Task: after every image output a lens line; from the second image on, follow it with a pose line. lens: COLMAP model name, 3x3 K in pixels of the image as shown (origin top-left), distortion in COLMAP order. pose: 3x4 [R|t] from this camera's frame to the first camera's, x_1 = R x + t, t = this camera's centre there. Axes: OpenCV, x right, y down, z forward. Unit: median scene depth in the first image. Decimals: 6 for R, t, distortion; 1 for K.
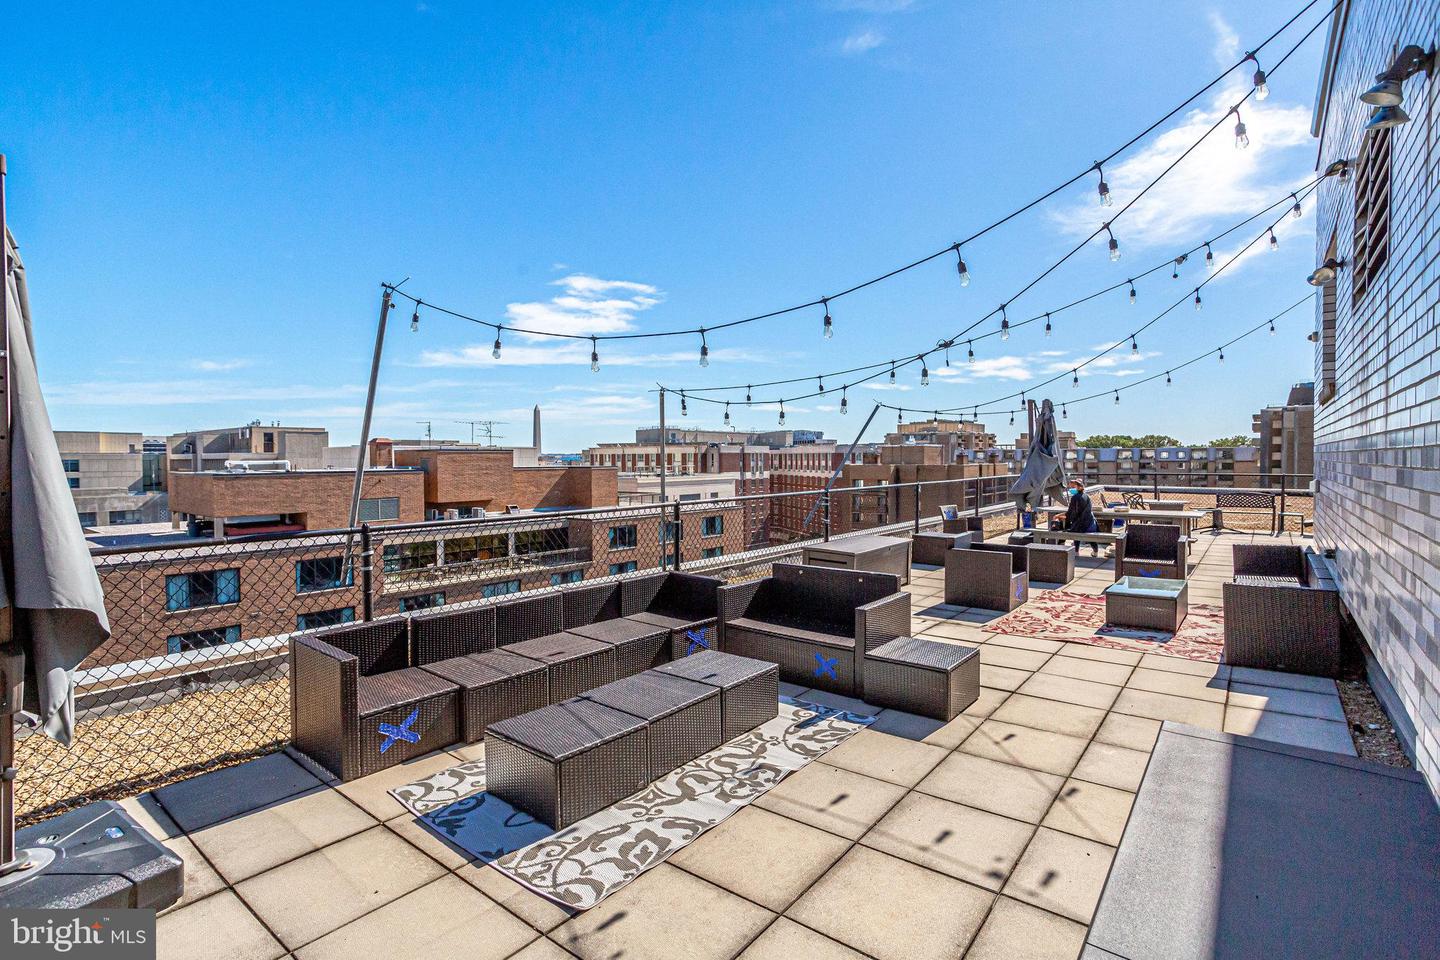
lens RADIAL K [[697.4, 0, 720.0], [0, 697.4, 480.0], [0, 0, 1]] dist [-0.022371, 0.000434]
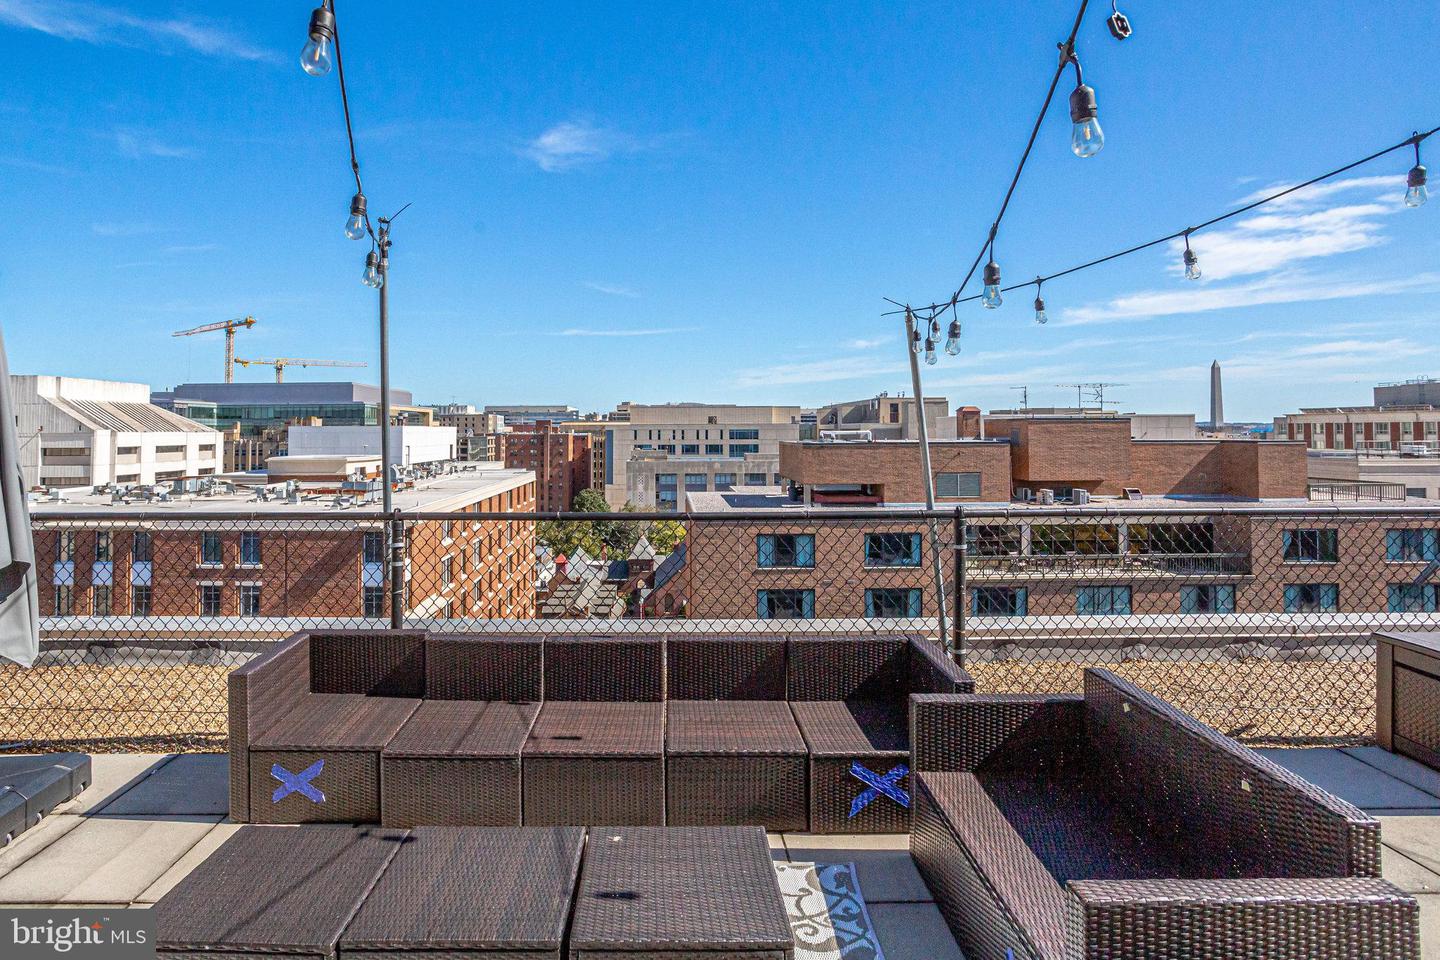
lens RADIAL K [[756.9, 0, 716.3], [0, 756.9, 400.3], [0, 0, 1]] dist [-0.056331, 0.034066]
pose [[0.635145, -0.027039, -0.771919, 0.052749], [-0.026252, 0.998054, -0.056561, -0.003065], [0.771946, 0.056189, 0.633199, 0.092048]]
